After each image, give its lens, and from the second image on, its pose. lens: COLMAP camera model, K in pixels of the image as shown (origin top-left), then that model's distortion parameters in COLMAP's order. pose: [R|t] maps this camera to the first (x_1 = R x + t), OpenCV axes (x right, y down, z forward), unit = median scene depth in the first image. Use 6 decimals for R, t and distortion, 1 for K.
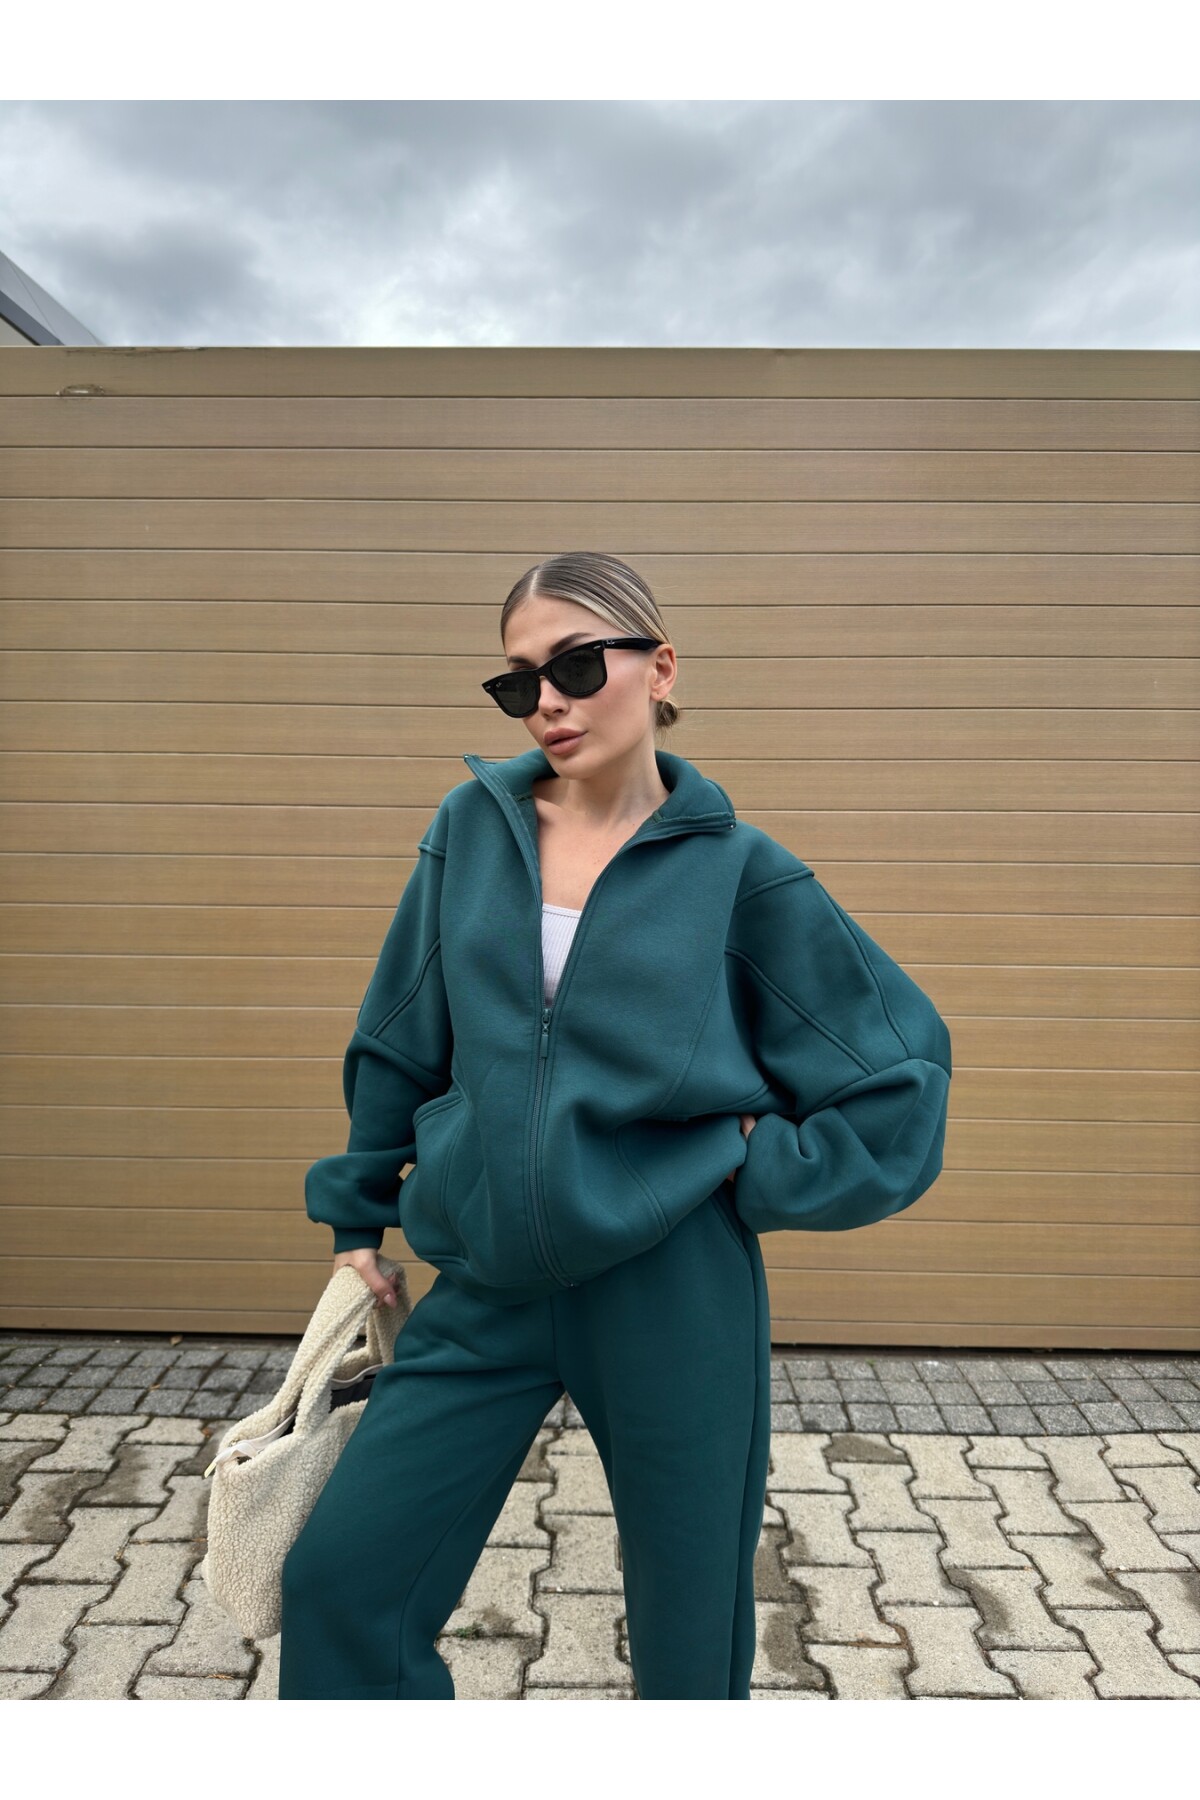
lens RADIAL K [[1195.1, 0, 601.5], [0, 1195.1, 862.5], [0, 0, 1]] dist [0.001057, 0.002157]
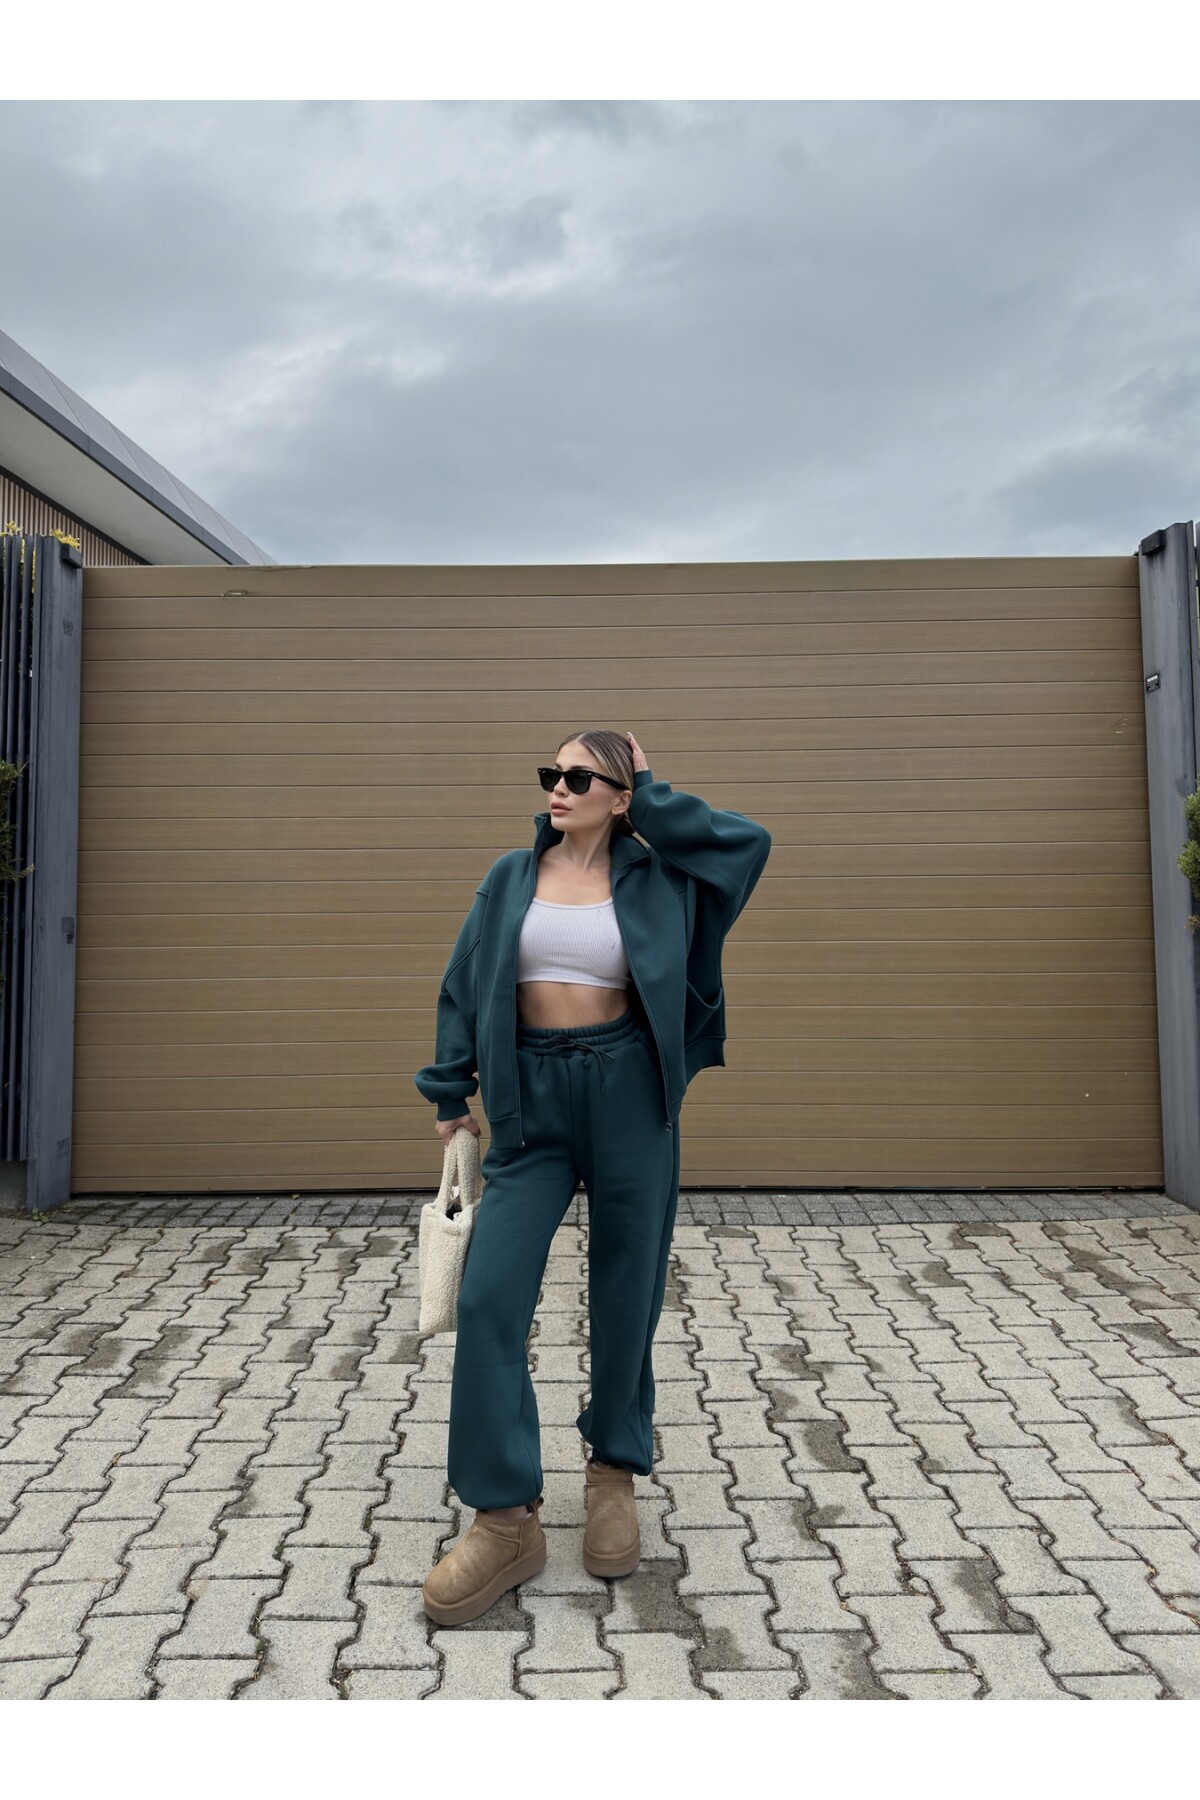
lens RADIAL K [[1378.2, 0, 600.1], [0, 1378.2, 793.0], [0, 0, 1]] dist [0.001831, 0.000674]
pose [[0.999446, -0.016468, 0.028928, -0.005367], [0.018644, 0.996886, -0.076626, 0.021613], [-0.027576, 0.077123, 0.996640, -0.755518]]
